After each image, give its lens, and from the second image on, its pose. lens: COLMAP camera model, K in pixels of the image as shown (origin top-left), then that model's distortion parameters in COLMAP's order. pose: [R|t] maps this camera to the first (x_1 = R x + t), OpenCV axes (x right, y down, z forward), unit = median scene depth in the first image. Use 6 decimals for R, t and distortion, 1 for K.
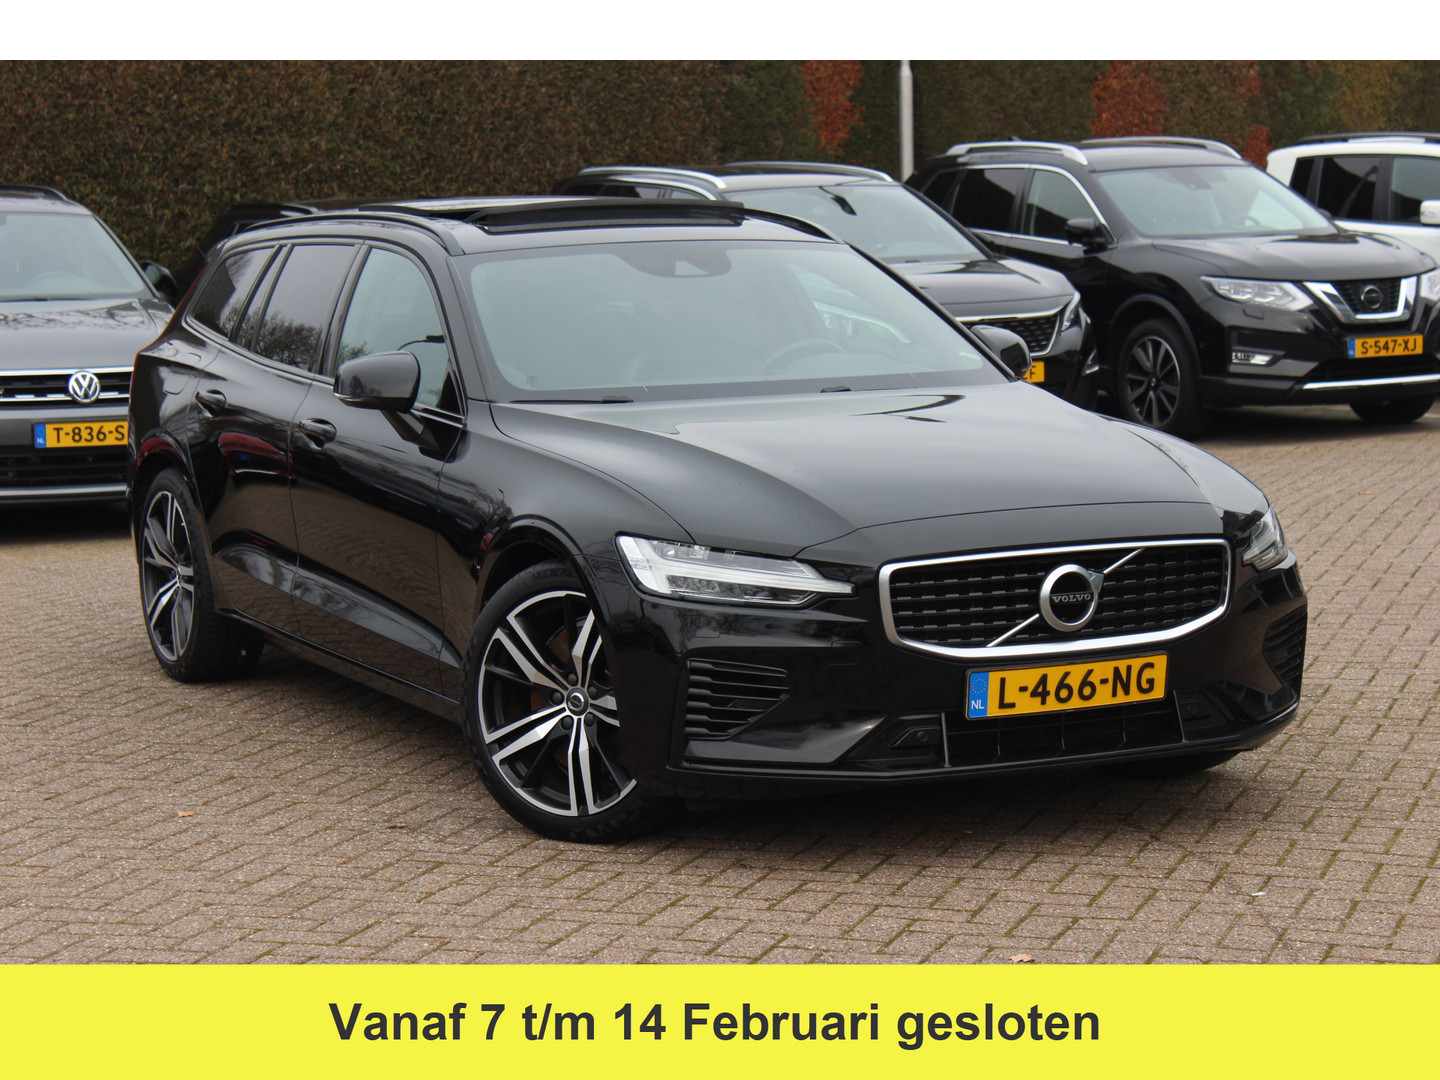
lens RADIAL K [[3547.0, 0, 720.0], [0, 3547.0, 540.0], [0, 0, 1]] dist [0.034923, 0.436790]
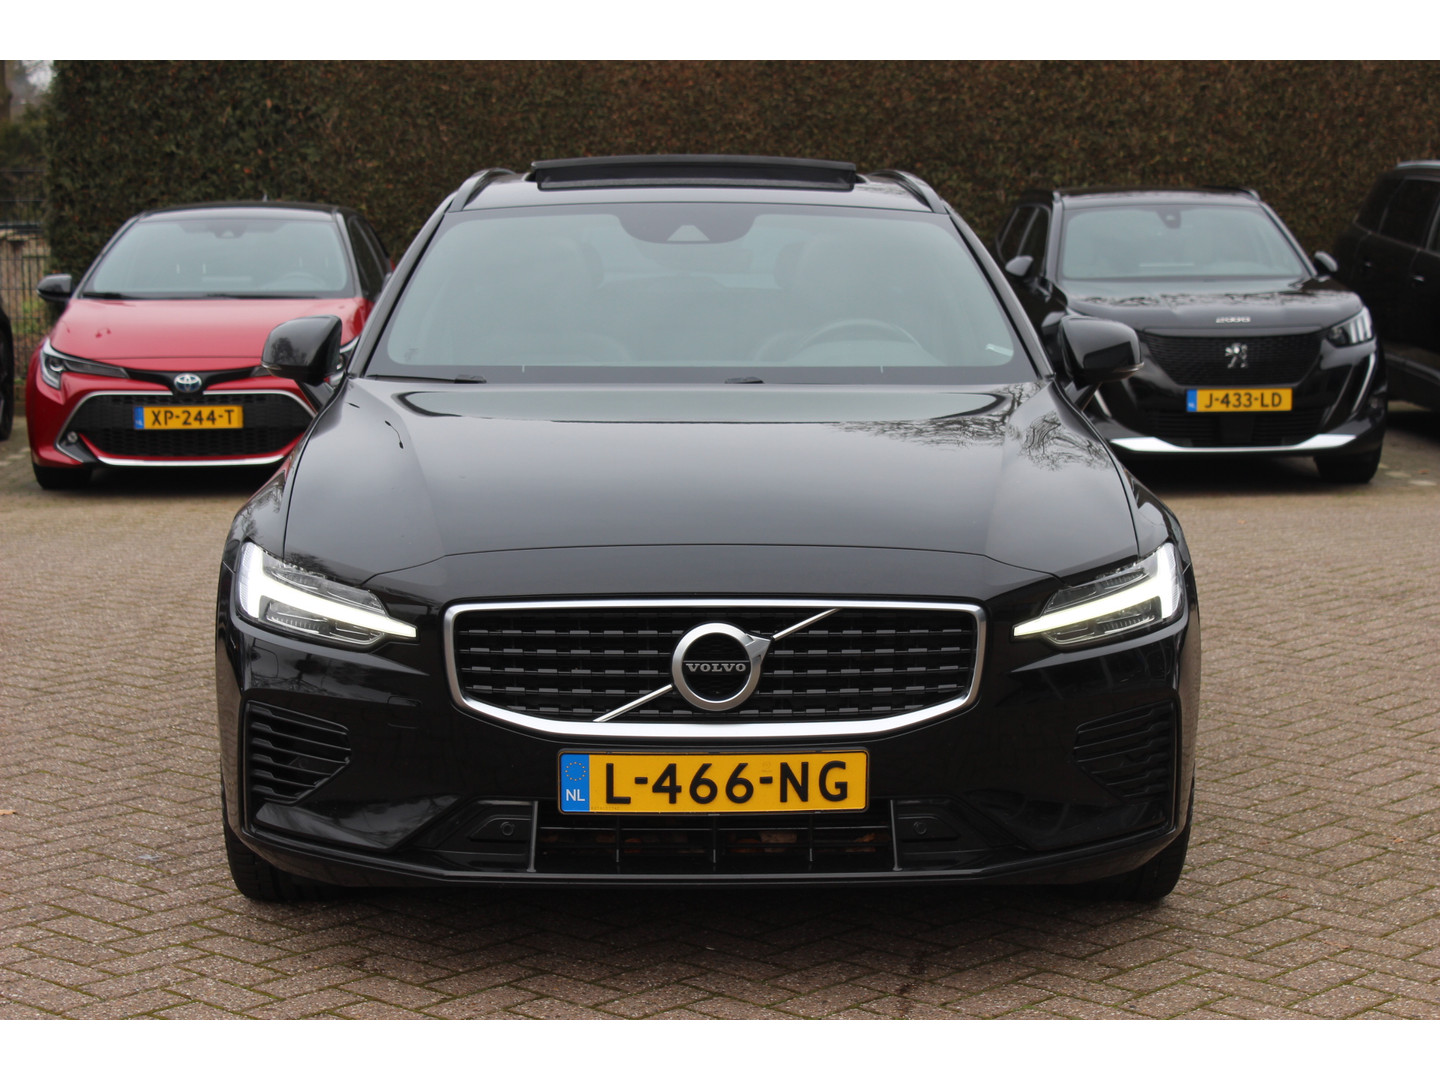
lens RADIAL K [[2843.2, 0, 720.0], [0, 2843.2, 540.0], [0, 0, 1]] dist [0.018148, 0.046096]
pose [[0.906185, 0.071243, -0.416838, 0.132614], [-0.062685, 0.997447, 0.034202, -0.011952], [0.418210, -0.004864, 0.908337, 0.169662]]
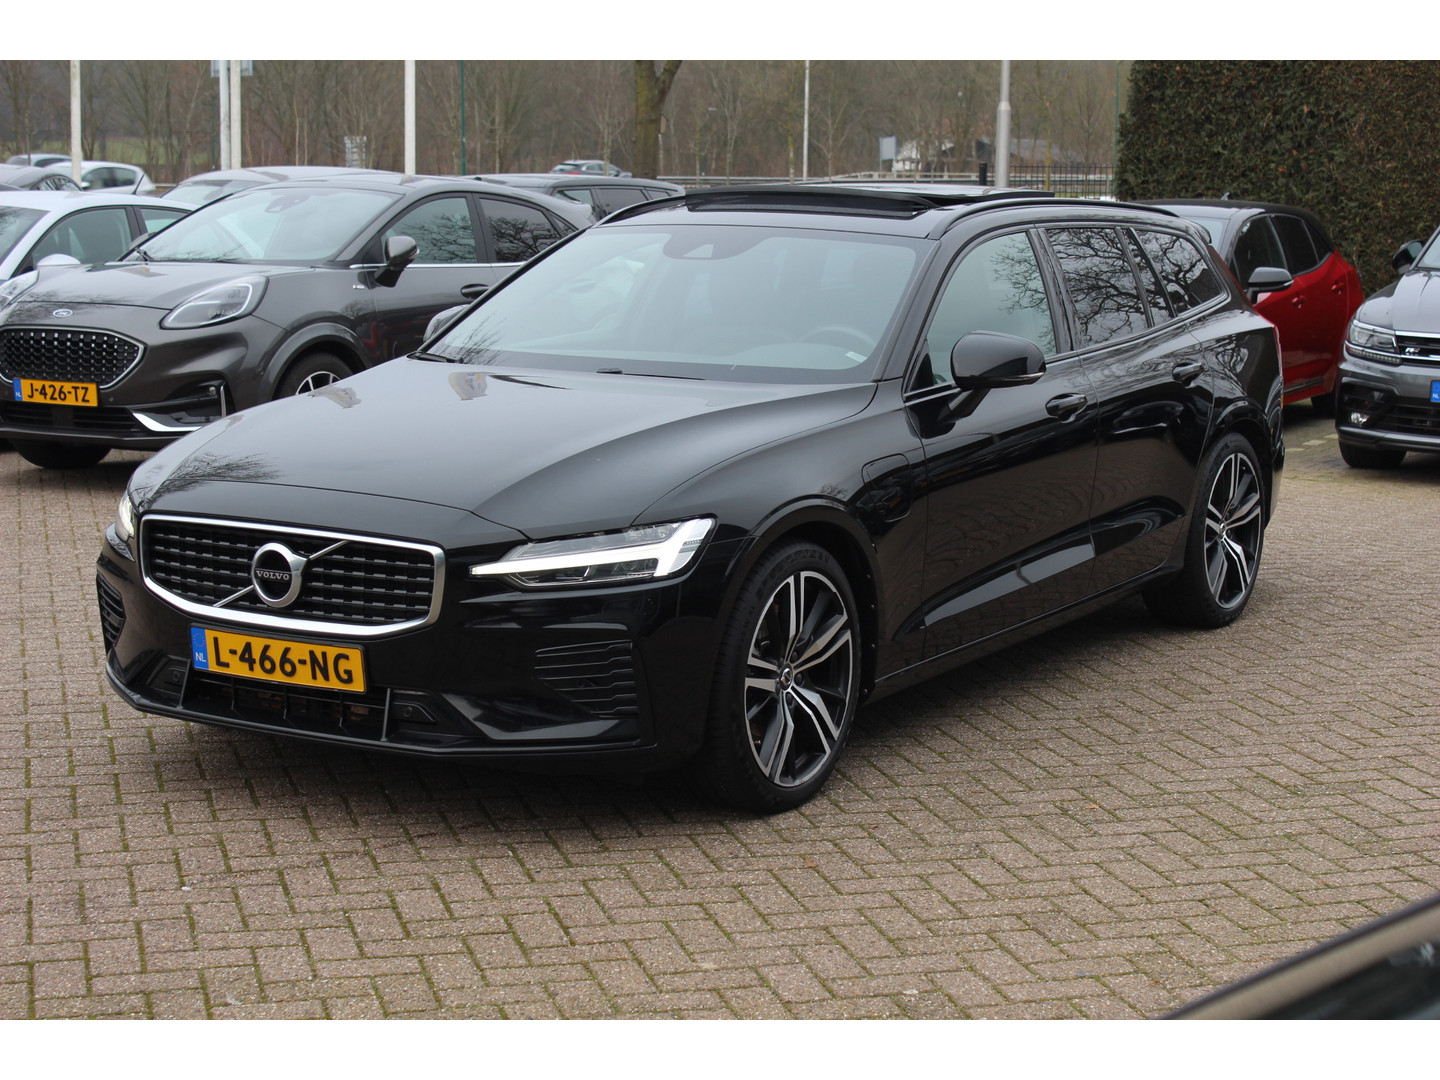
lens RADIAL K [[2652.2, 0, 720.0], [0, 2652.2, 540.0], [0, 0, 1]] dist [-0.017033, 0.068109]
pose [[0.523730, 0.147392, -0.839037, 0.308647], [-0.111892, 0.988288, 0.103768, -0.033620], [0.844504, 0.039535, 0.534088, 0.262910]]
